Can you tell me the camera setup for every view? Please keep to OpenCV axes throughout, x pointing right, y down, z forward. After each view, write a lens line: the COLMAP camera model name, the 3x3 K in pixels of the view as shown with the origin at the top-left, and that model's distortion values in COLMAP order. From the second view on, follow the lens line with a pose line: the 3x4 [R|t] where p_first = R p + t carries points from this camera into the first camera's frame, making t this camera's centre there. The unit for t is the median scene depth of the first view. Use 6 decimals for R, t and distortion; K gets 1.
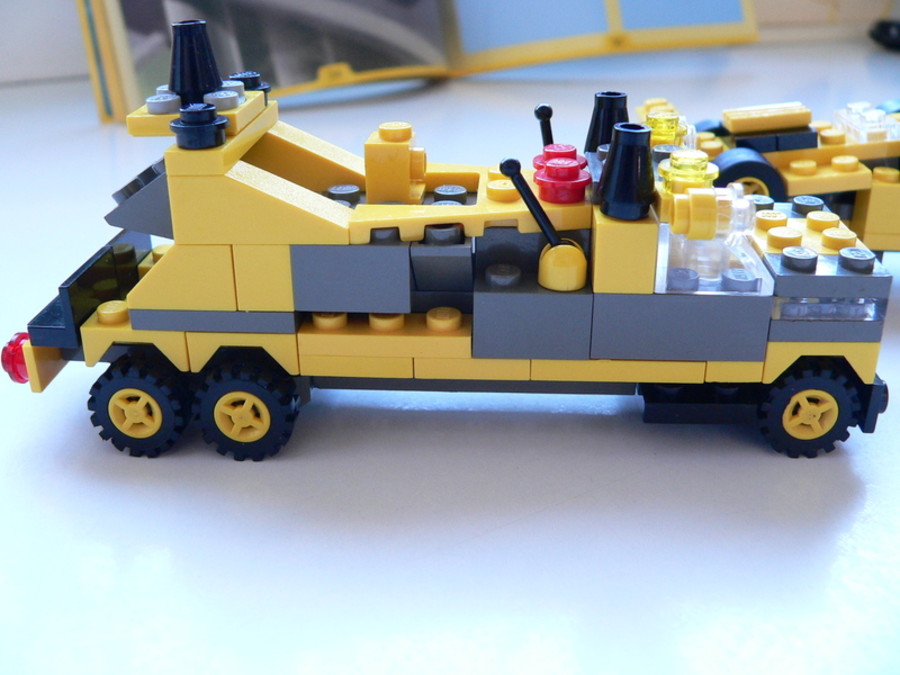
lens RADIAL K [[959.8, 0, 450.0], [0, 959.8, 337.5], [0, 0, 1]] dist [-0.206752, 0.163341]
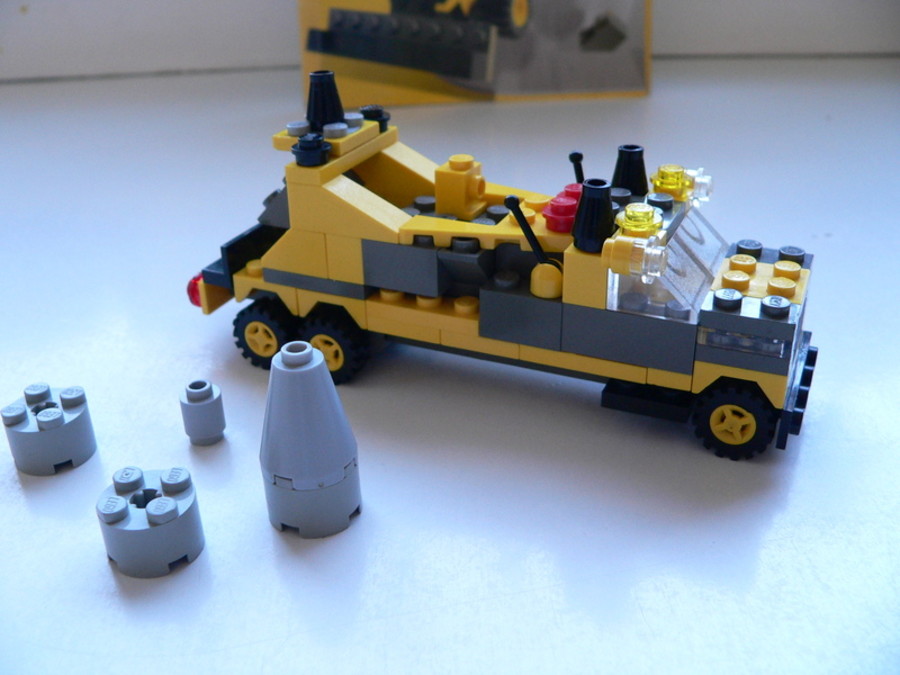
lens RADIAL K [[959.8, 0, 450.0], [0, 959.8, 337.5], [0, 0, 1]] dist [-0.206752, 0.163341]
pose [[0.933314, 0.154492, -0.324127, 0.430118], [-0.138995, 0.987775, 0.070581, -0.068570], [0.331068, -0.020822, 0.943377, -0.303391]]
